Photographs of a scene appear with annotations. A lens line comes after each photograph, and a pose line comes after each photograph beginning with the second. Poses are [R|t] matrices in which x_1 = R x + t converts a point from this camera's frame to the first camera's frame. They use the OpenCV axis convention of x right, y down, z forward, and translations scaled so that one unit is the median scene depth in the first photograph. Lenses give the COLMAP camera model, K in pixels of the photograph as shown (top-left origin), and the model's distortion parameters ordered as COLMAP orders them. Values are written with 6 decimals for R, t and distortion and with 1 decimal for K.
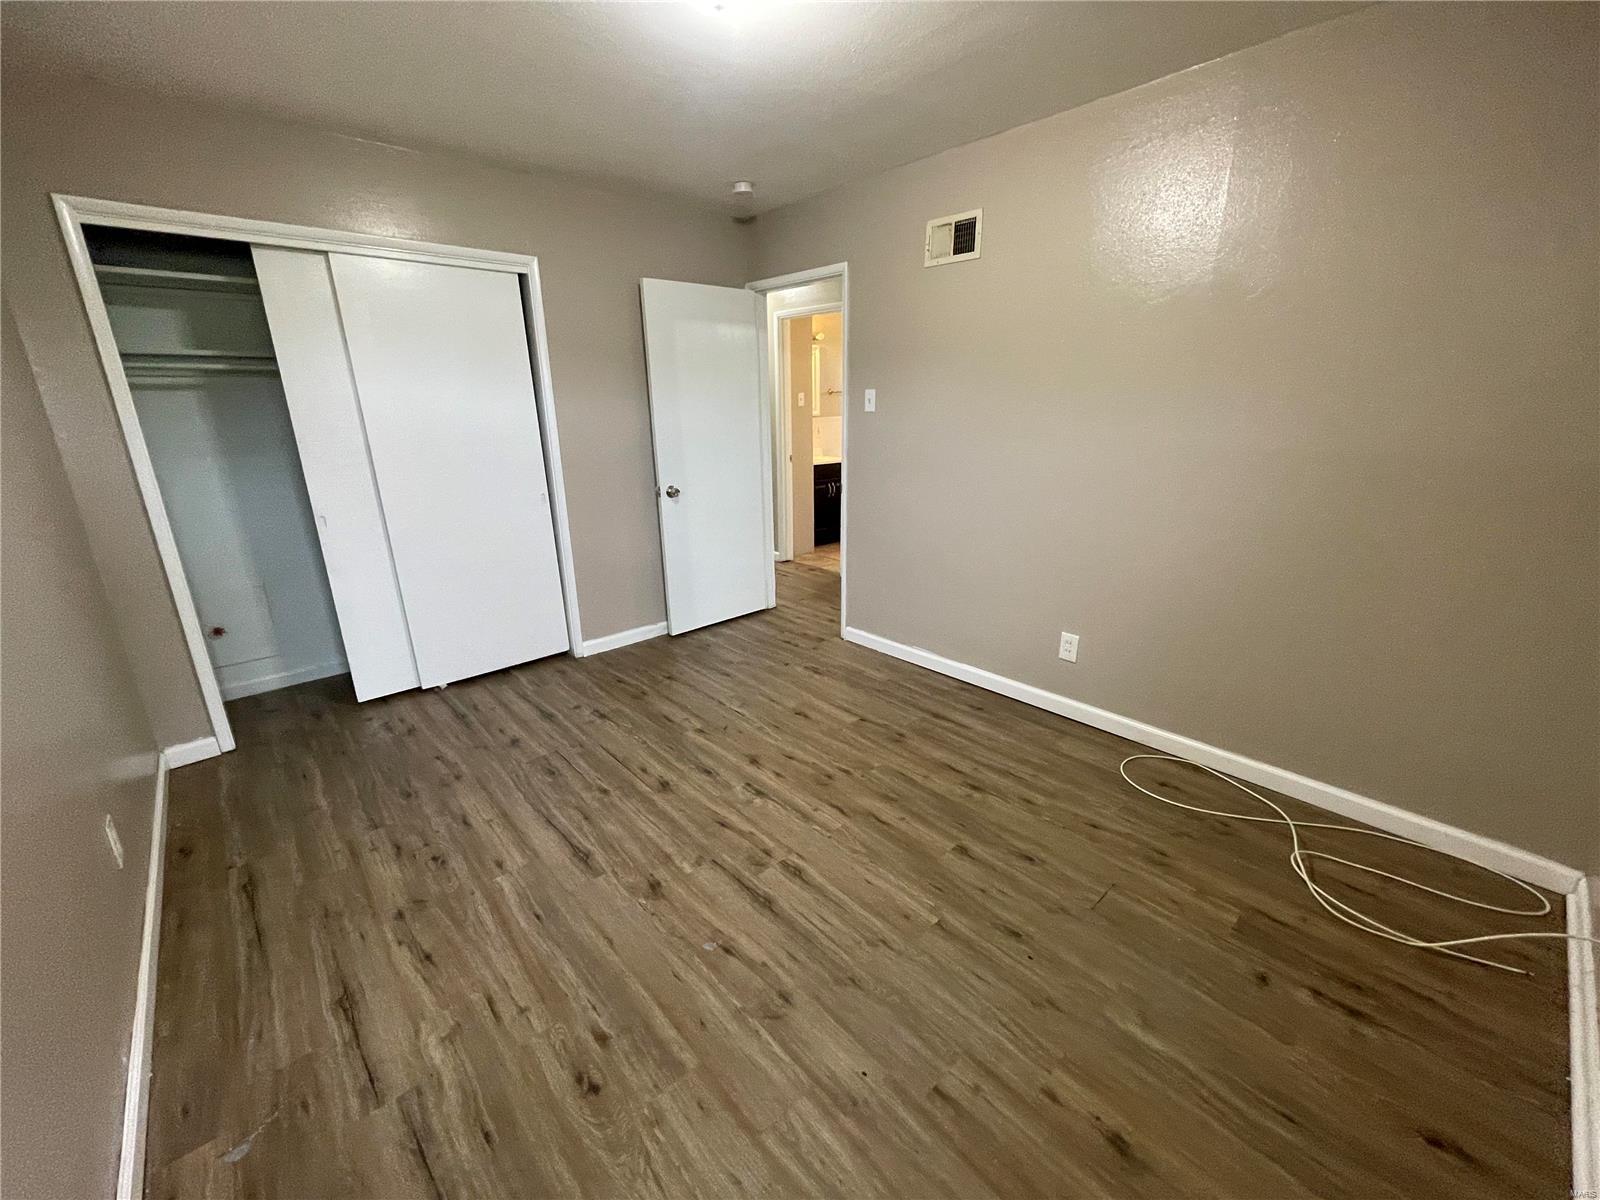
lens RADIAL K [[645.7, 0, 799.5], [0, 645.7, 592.8], [0, 0, 1]] dist [-0.002237, -0.000107]
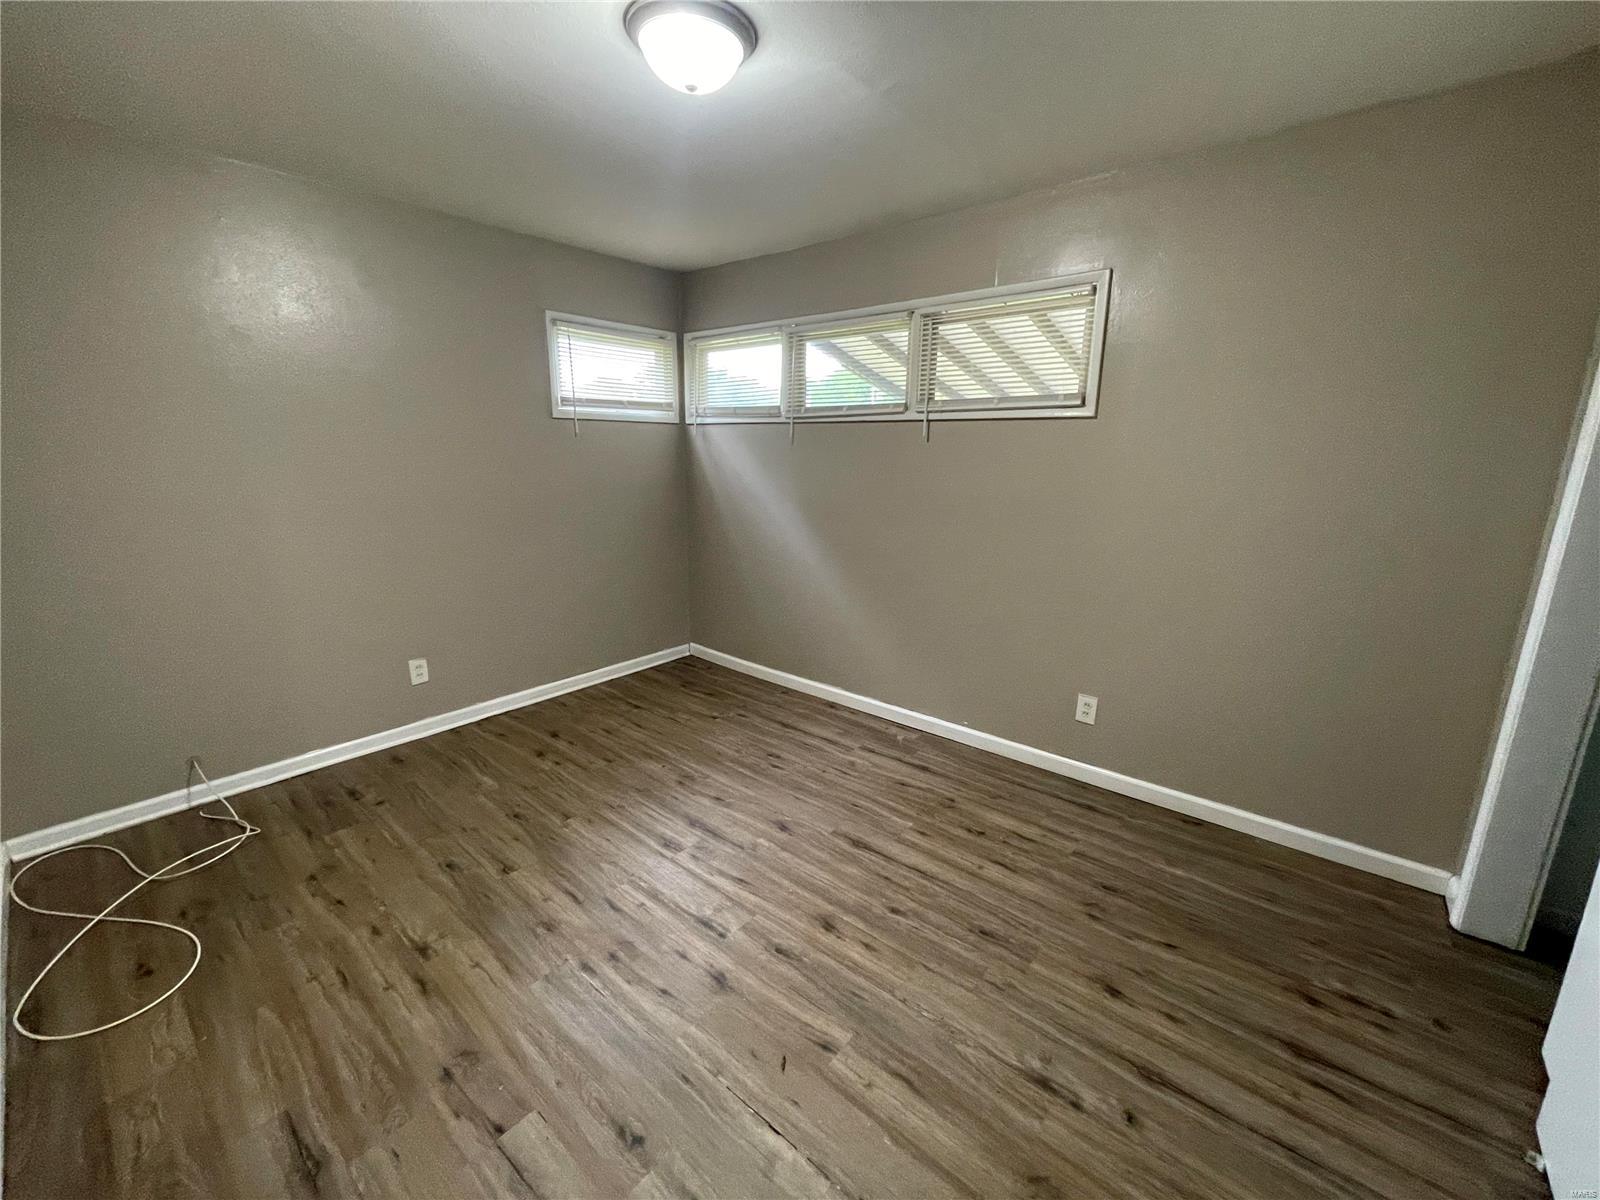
lens RADIAL K [[645.7, 0, 799.5], [0, 645.7, 592.8], [0, 0, 1]] dist [-0.002237, -0.000107]
pose [[-0.990696, 0.034545, -0.131633, -0.096564], [-0.035238, 0.869146, 0.493299, -0.521316], [0.131449, 0.493348, -0.859842, 1.709241]]
